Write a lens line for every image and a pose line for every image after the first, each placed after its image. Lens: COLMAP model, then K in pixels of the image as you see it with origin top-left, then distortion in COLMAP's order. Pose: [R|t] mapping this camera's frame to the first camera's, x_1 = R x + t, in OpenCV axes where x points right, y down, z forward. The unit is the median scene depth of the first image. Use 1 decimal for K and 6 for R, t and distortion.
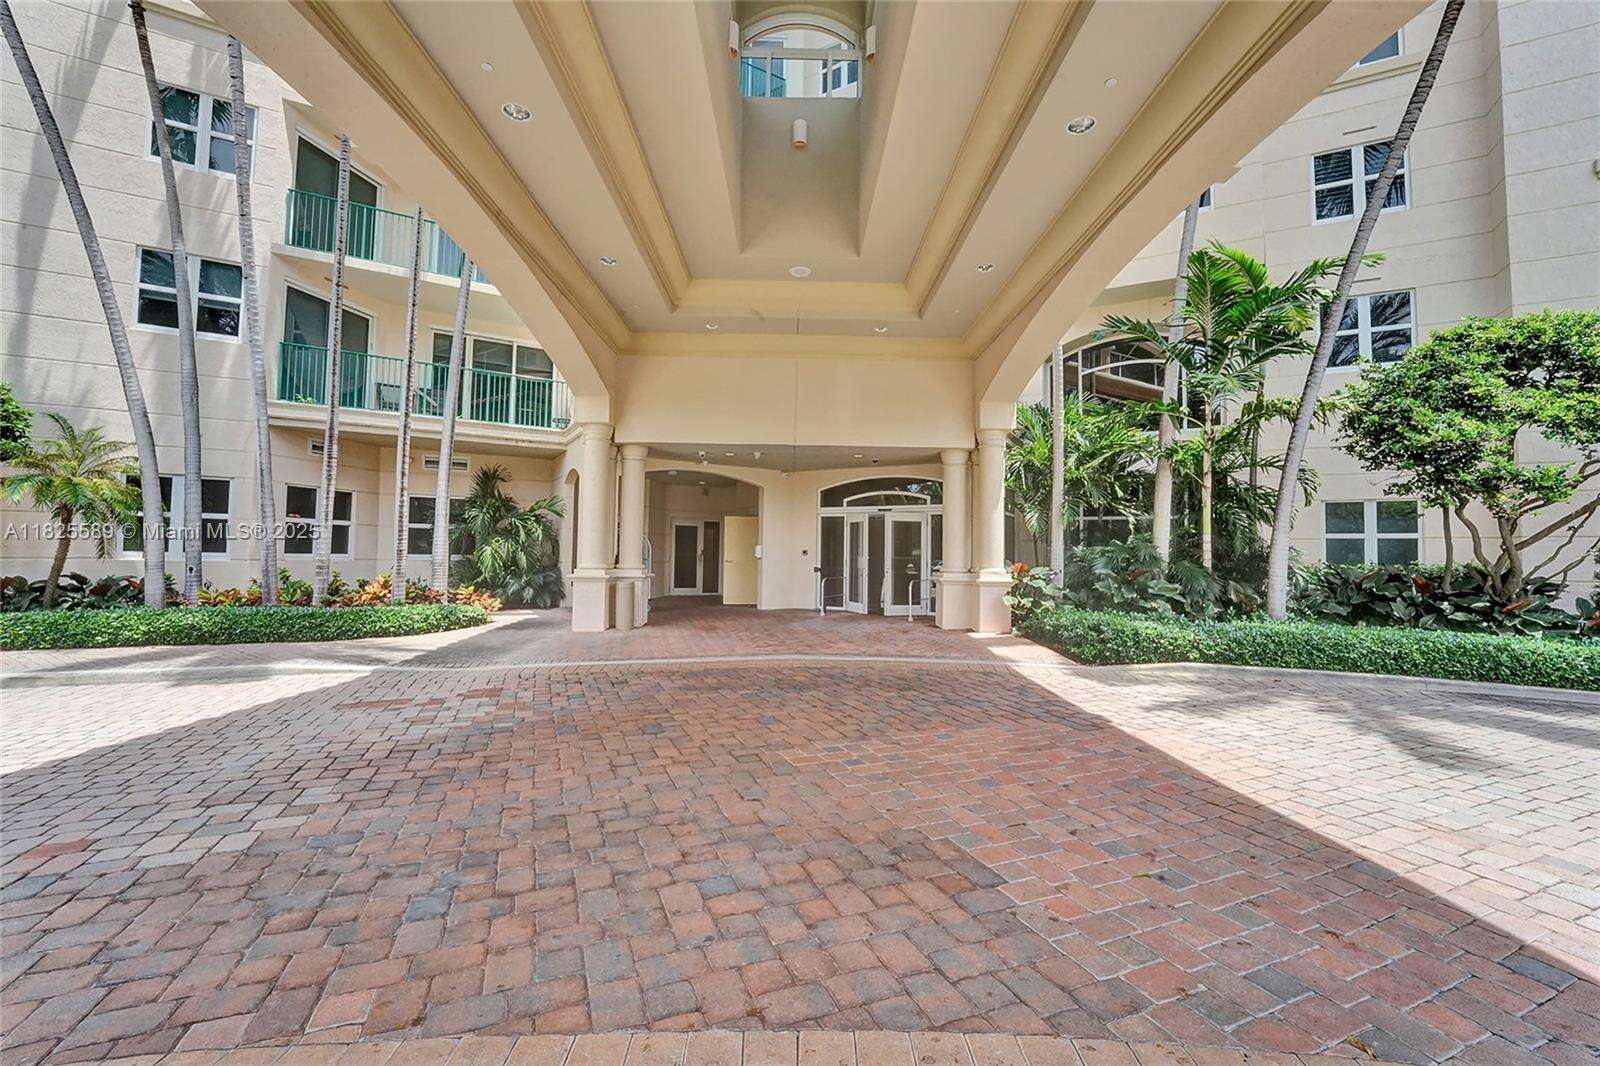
lens RADIAL K [[661.3, 0, 799.8], [0, 661.3, 537.4], [0, 0, 1]] dist [-0.029155, 0.003857]
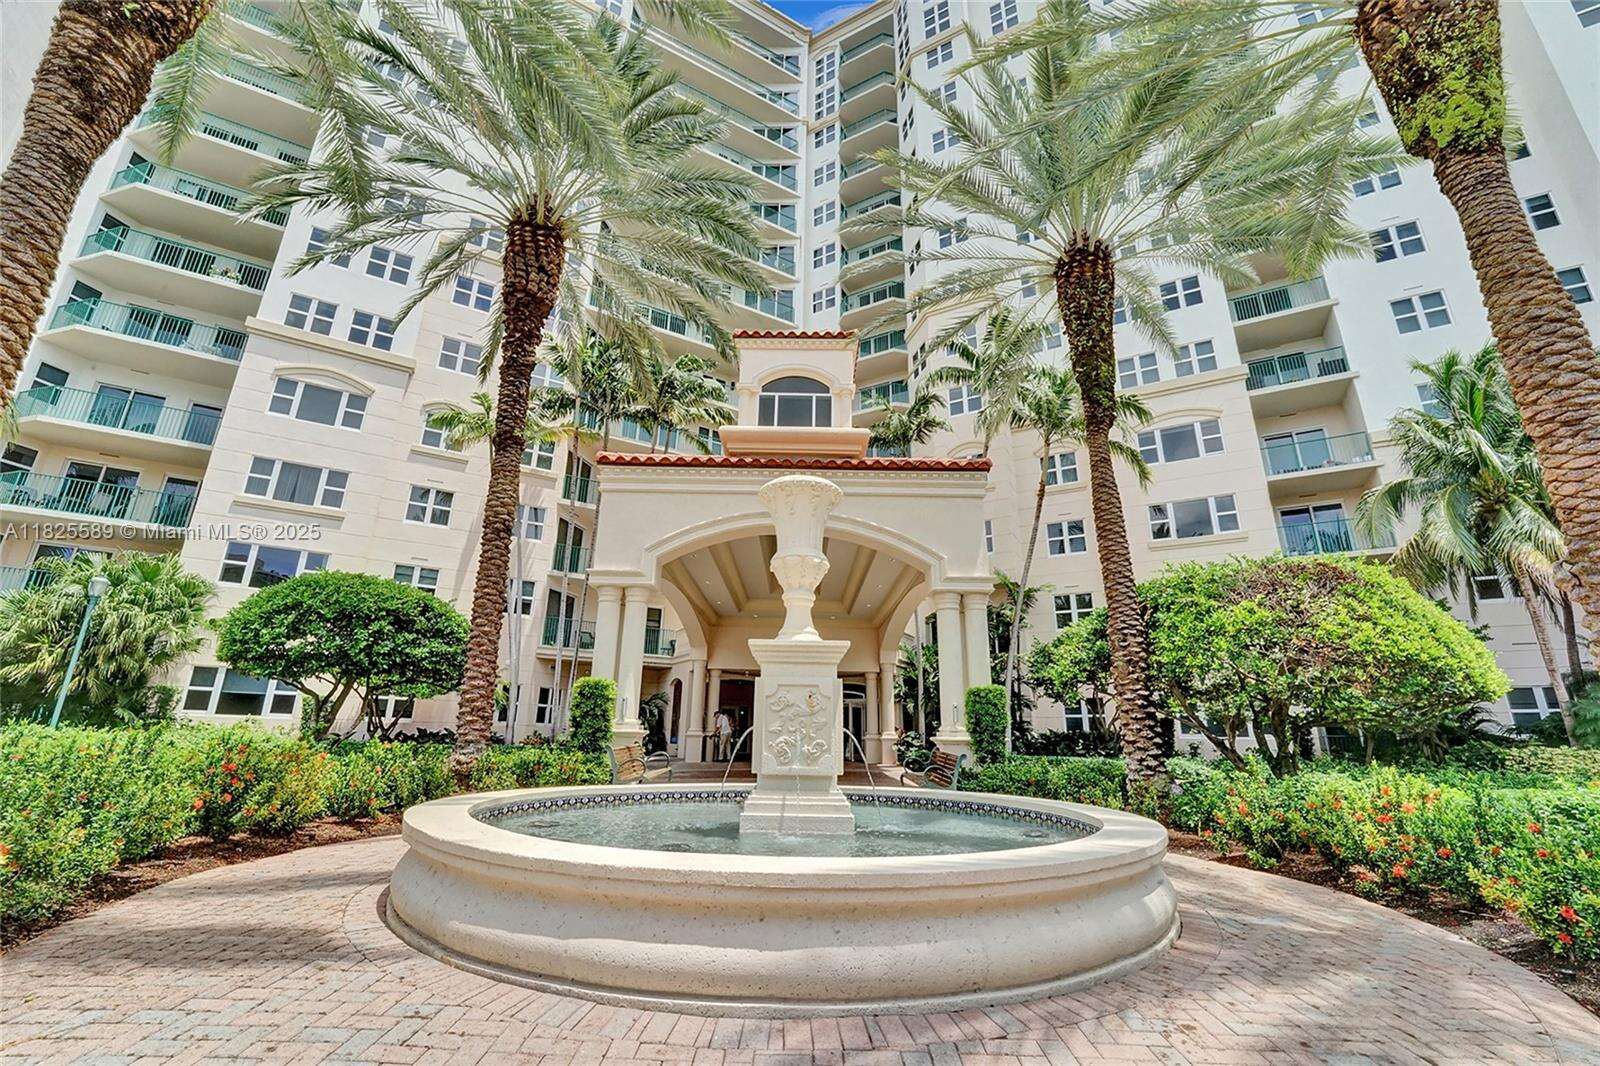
lens RADIAL K [[661.3, 0, 796.2], [0, 661.3, 542.9], [0, 0, 1]] dist [-0.029155, 0.003857]
pose [[0.999852, 0.002839, -0.016980, 0.036332], [-0.007259, 0.963858, -0.266318, 0.028467], [0.015610, 0.266402, 0.963736, -1.121039]]
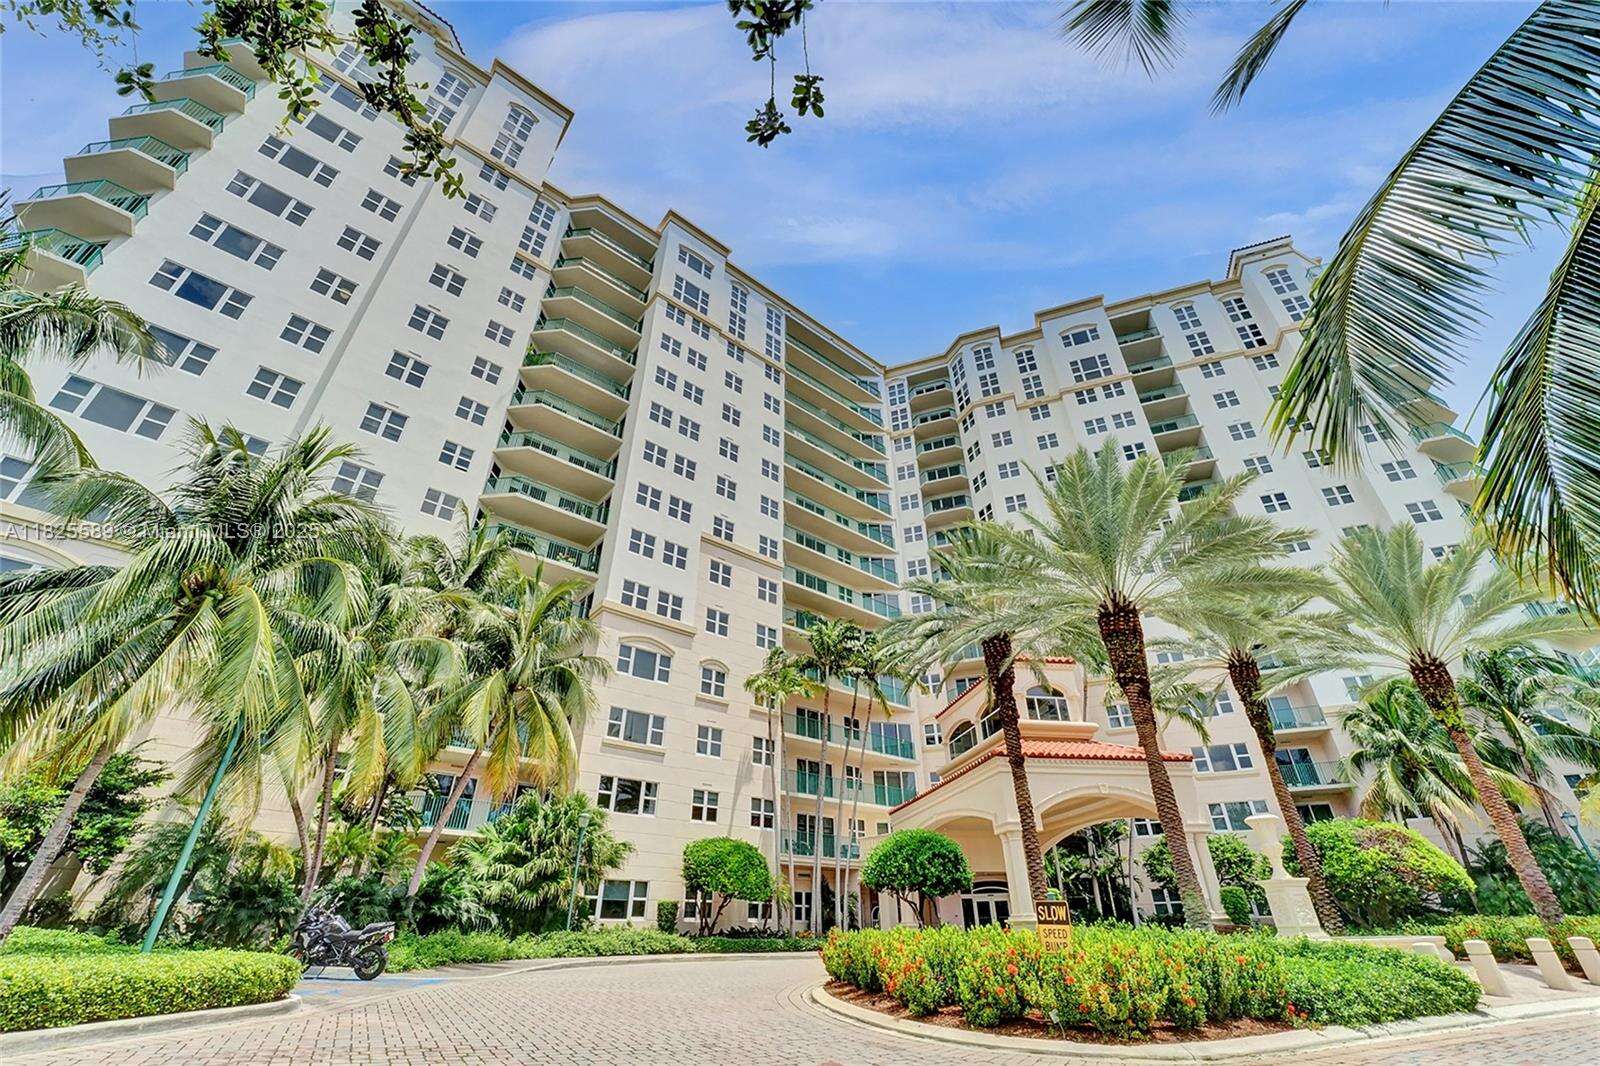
lens RADIAL K [[661.3, 0, 798.4], [0, 661.3, 537.7], [0, 0, 1]] dist [-0.029155, 0.003857]
pose [[0.989436, 0.062995, 0.130571, -1.198990], [0.010782, 0.866187, -0.499603, 0.017602], [-0.144571, 0.495733, 0.856357, -2.013296]]
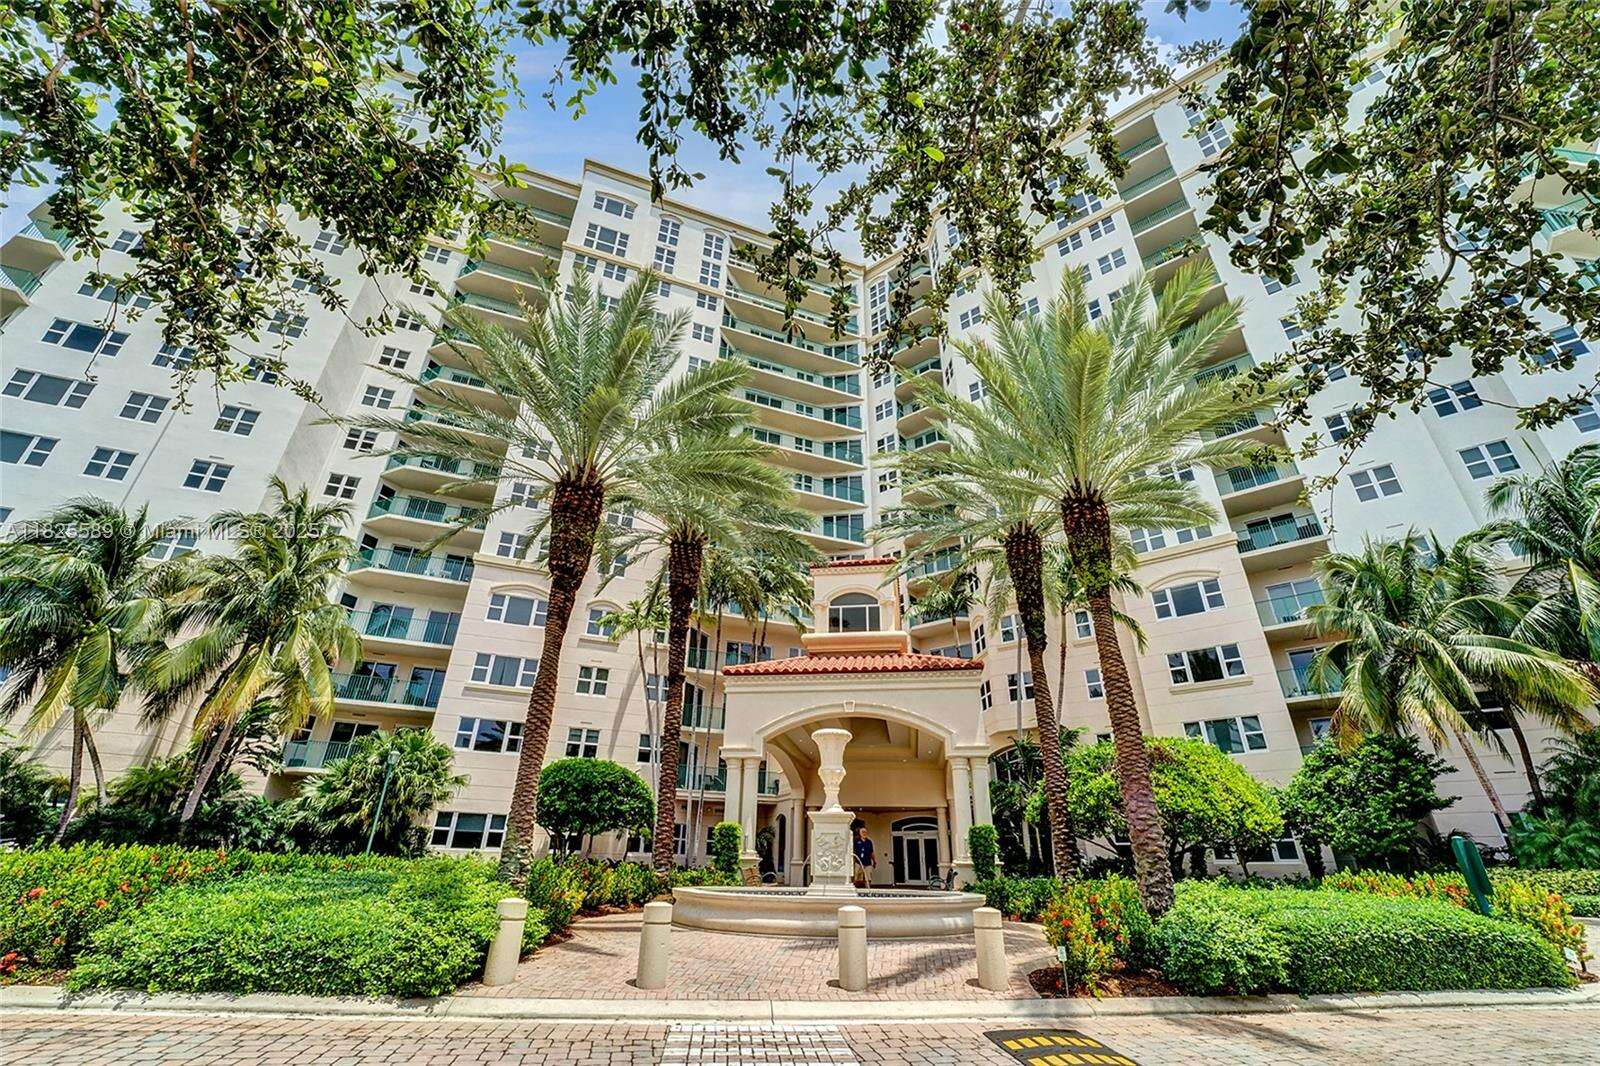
lens RADIAL K [[661.3, 0, 796.6], [0, 661.3, 534.3], [0, 0, 1]] dist [-0.029155, 0.003857]
pose [[0.984947, -0.072375, -0.156976, 0.168099], [-0.003830, 0.898764, -0.438417, 0.031160], [0.172815, 0.432418, 0.884957, -1.743719]]
